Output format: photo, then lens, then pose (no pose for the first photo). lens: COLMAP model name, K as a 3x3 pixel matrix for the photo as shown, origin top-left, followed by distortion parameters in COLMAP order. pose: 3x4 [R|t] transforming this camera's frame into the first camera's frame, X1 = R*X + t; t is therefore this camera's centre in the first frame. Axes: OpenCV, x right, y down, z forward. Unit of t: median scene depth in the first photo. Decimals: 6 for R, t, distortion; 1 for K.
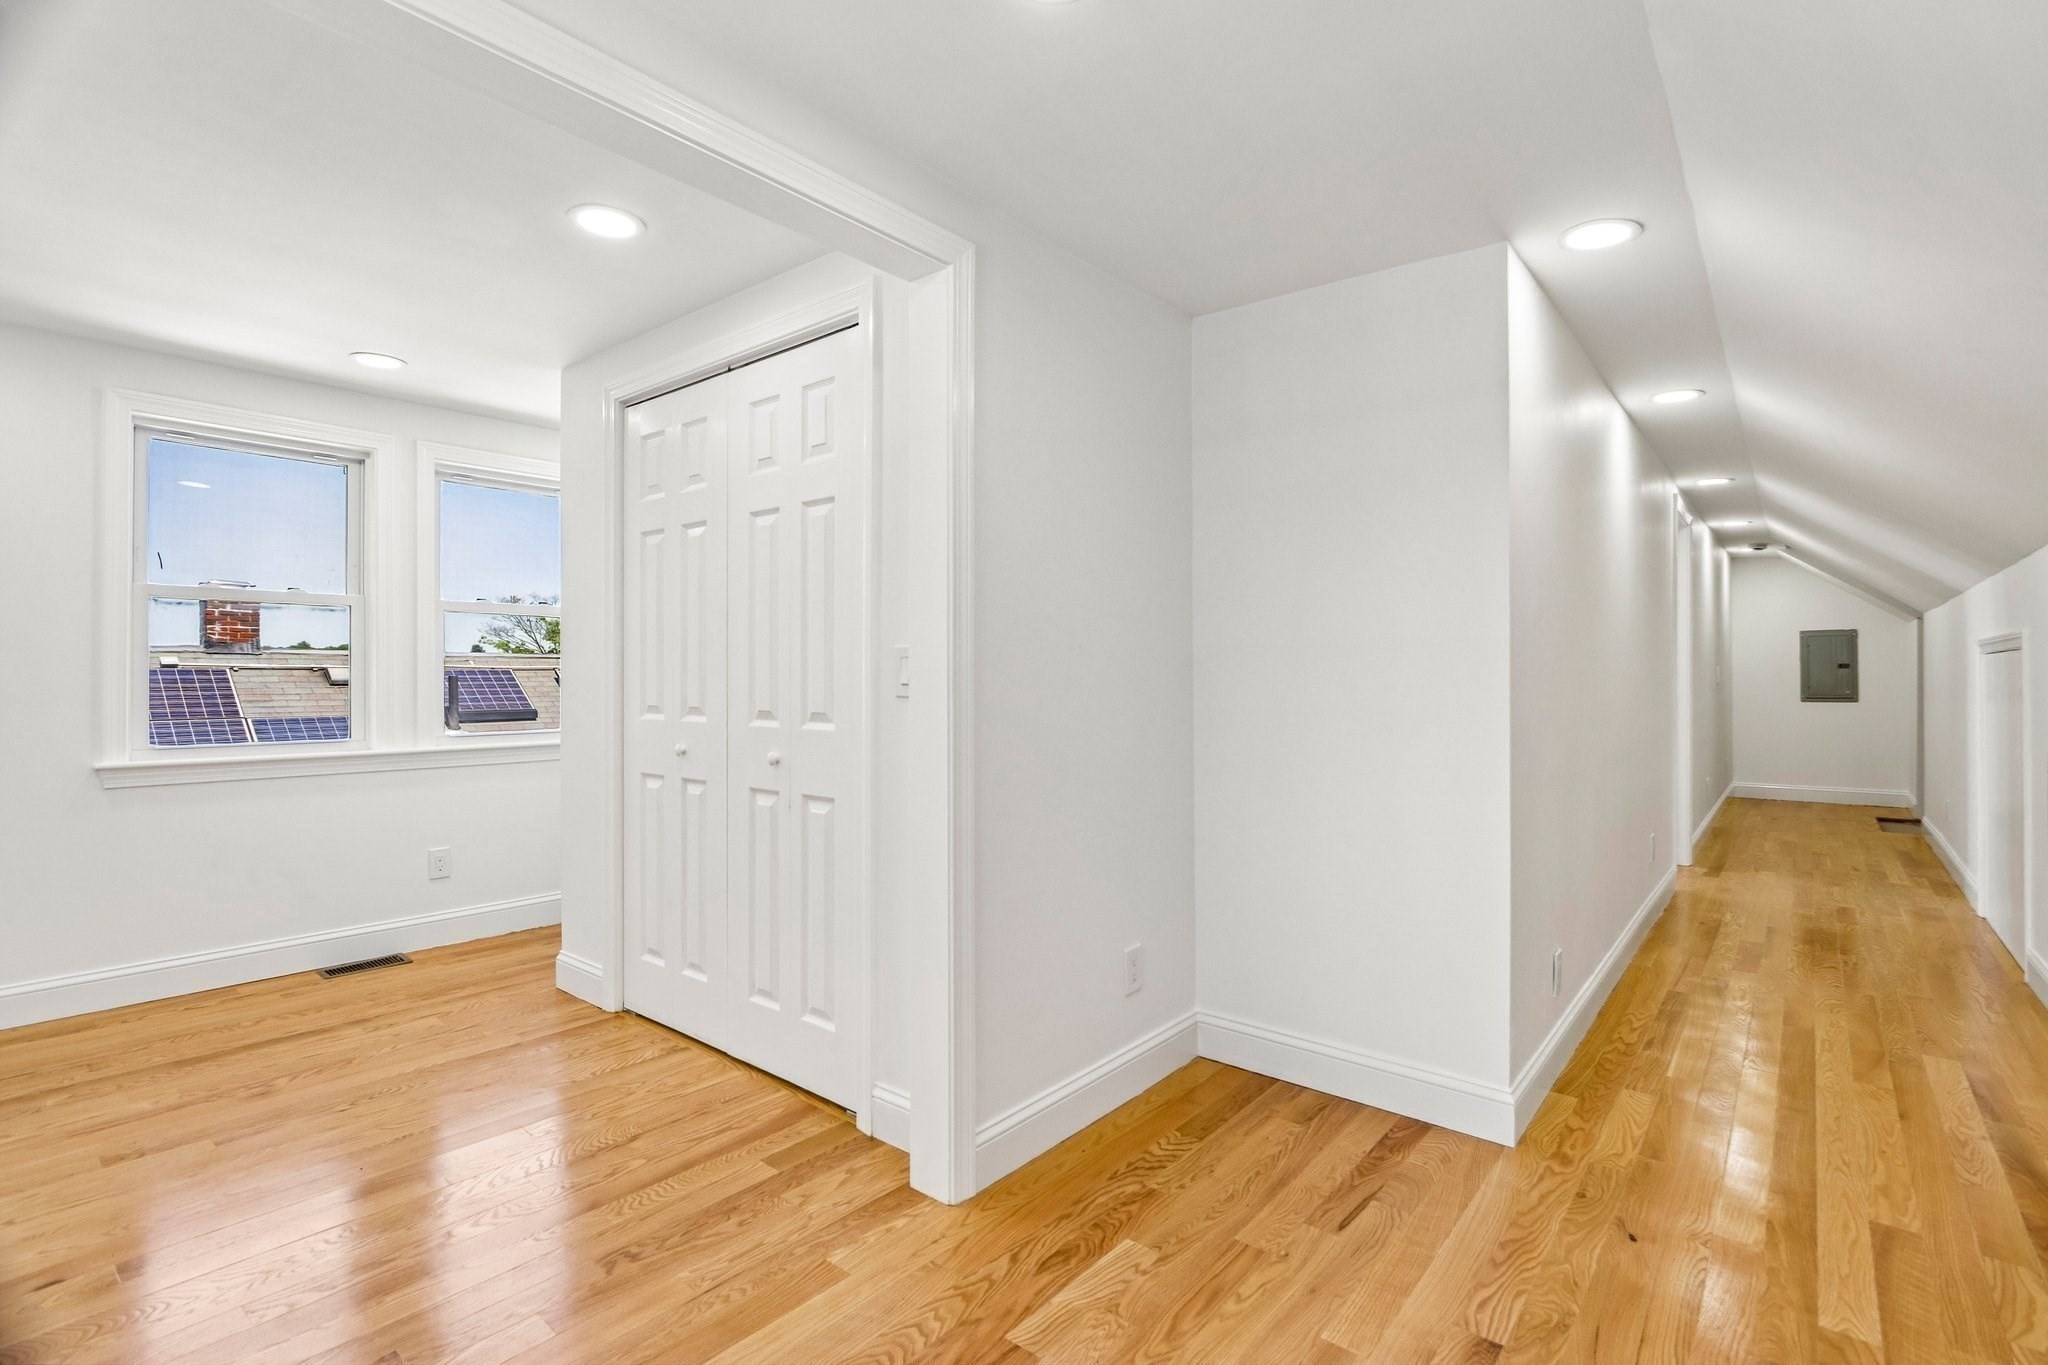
lens RADIAL K [[959.5, 0, 1013.1], [0, 959.5, 674.0], [0, 0, 1]] dist [-0.017125, 0.003390]
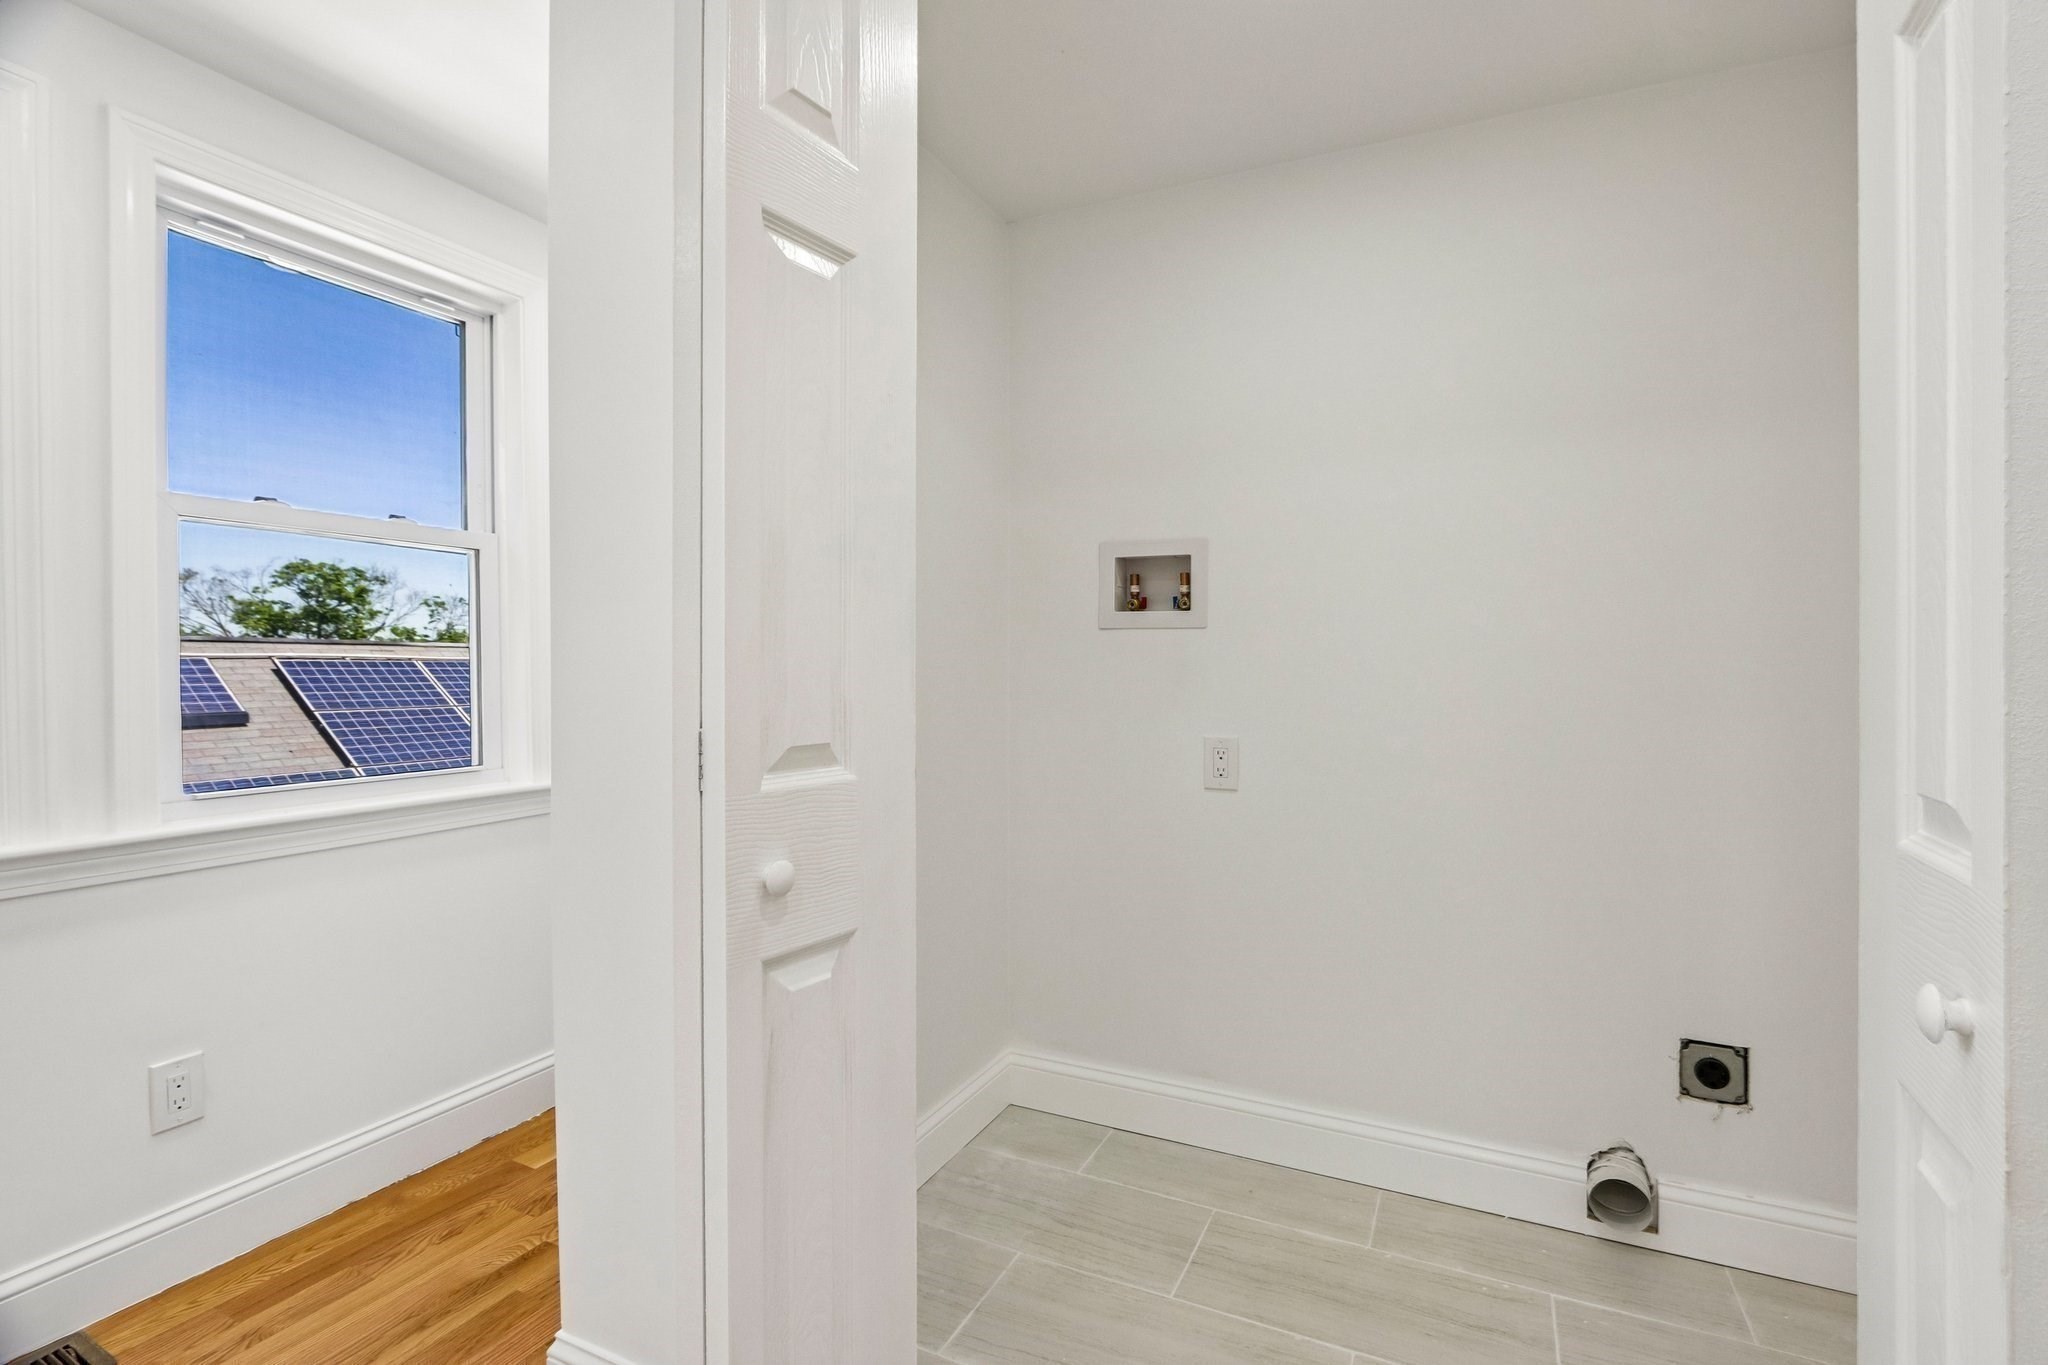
lens RADIAL K [[959.5, 0, 1025.9], [0, 959.5, 671.5], [0, 0, 1]] dist [-0.017125, 0.003390]
pose [[0.969723, -0.003279, 0.244187, -0.423095], [0.001364, 0.999967, 0.008009, 0.002592], [-0.244205, -0.007433, 0.969695, 0.623492]]
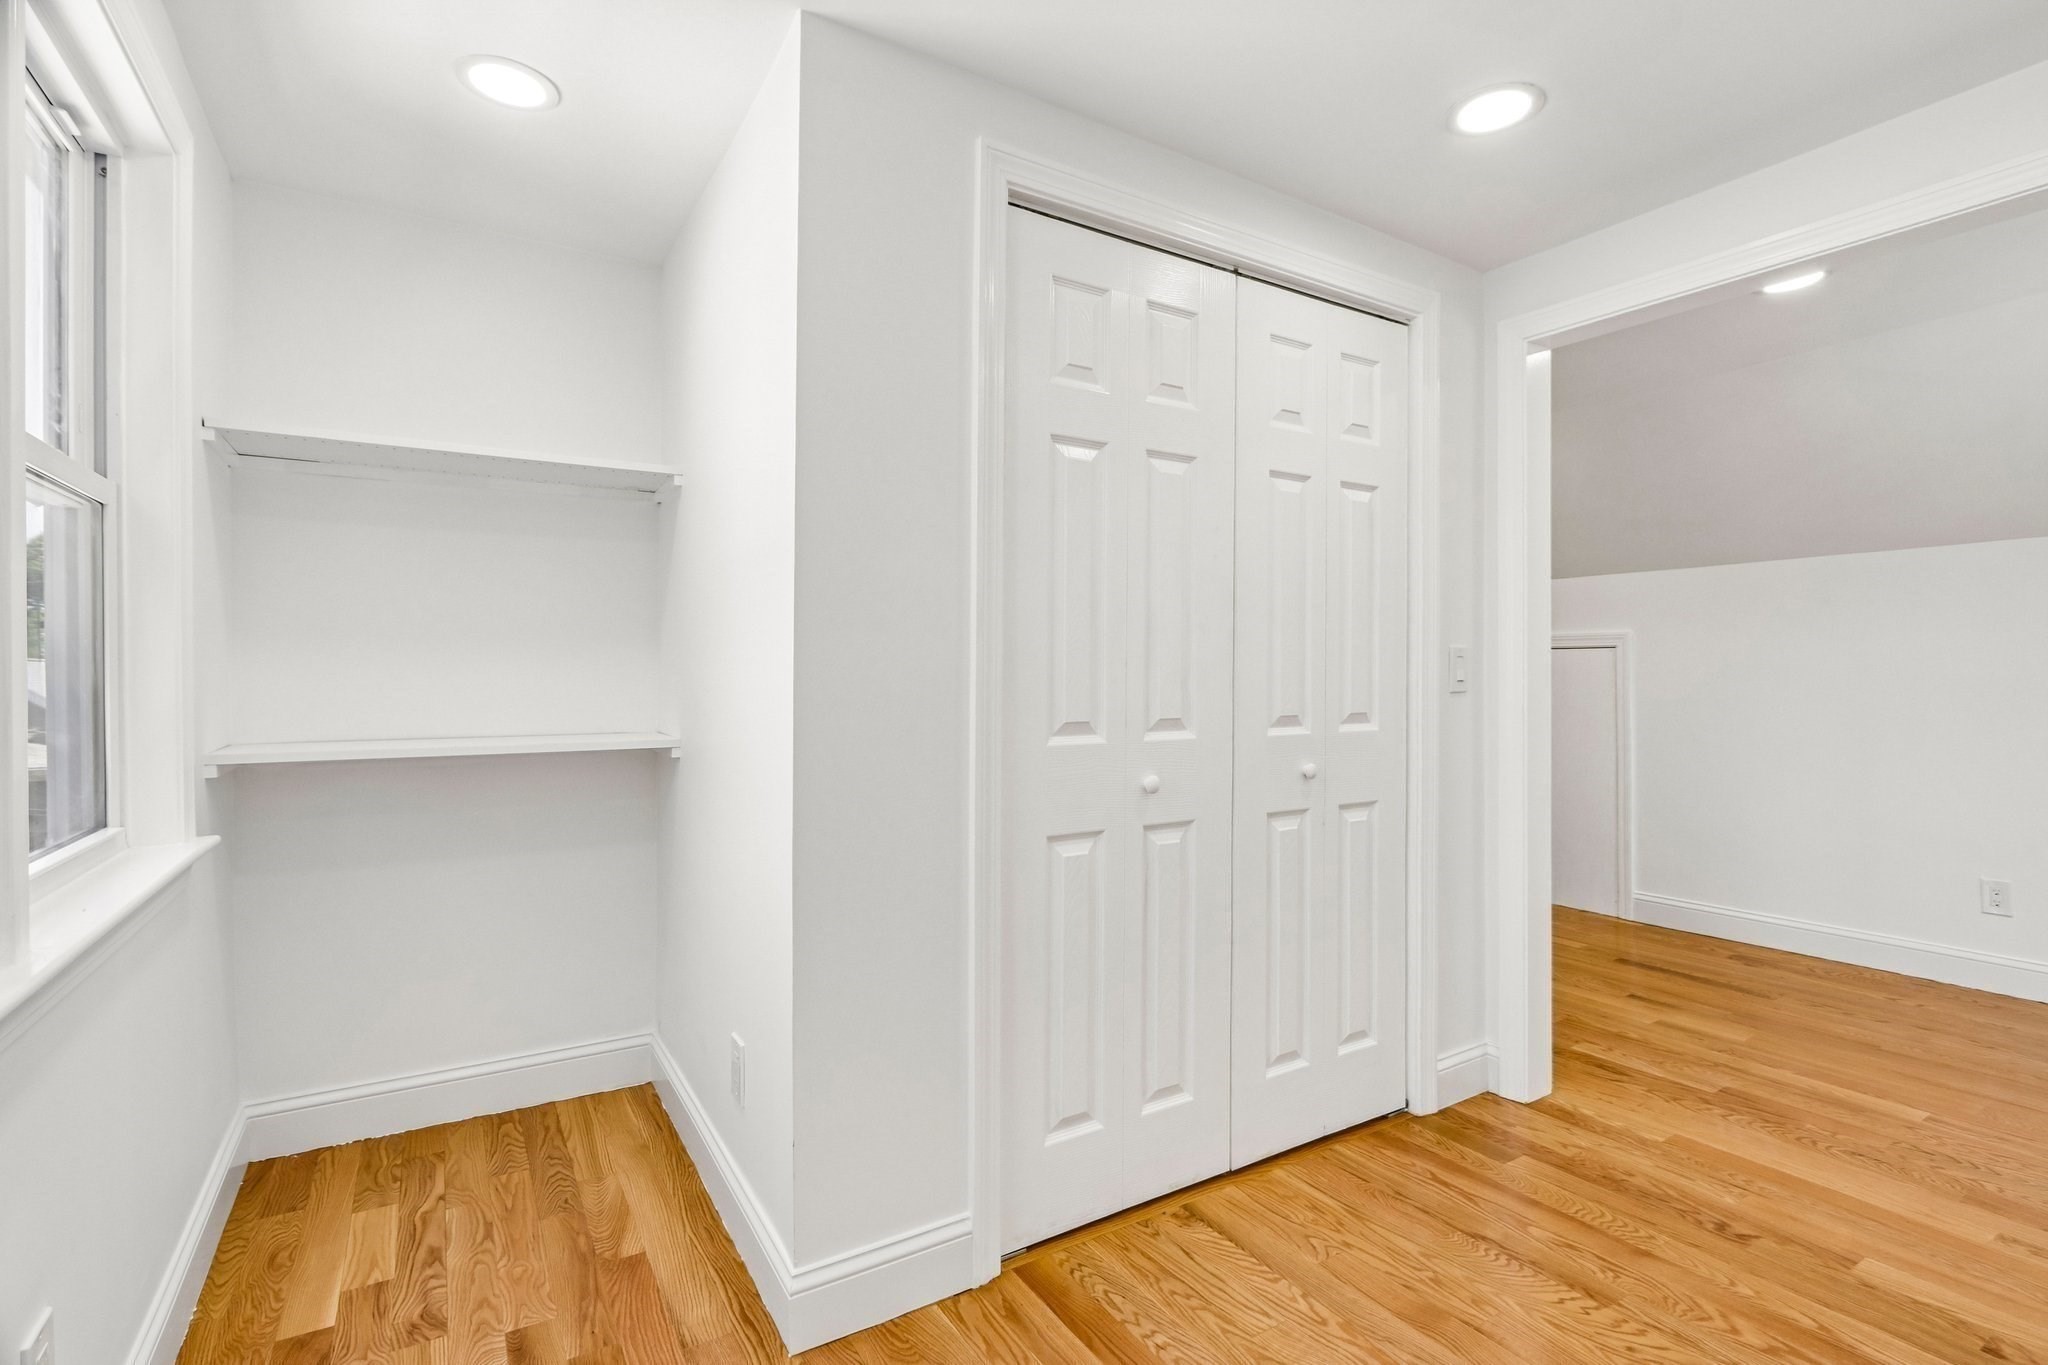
lens RADIAL K [[959.5, 0, 1028.0], [0, 959.5, 660.4], [0, 0, 1]] dist [-0.017125, 0.003390]
pose [[0.309667, 0.001768, 0.950843, -0.984497], [-0.006893, 0.999976, 0.000386, -0.007545], [-0.950820, -0.006673, 0.309672, 0.845775]]
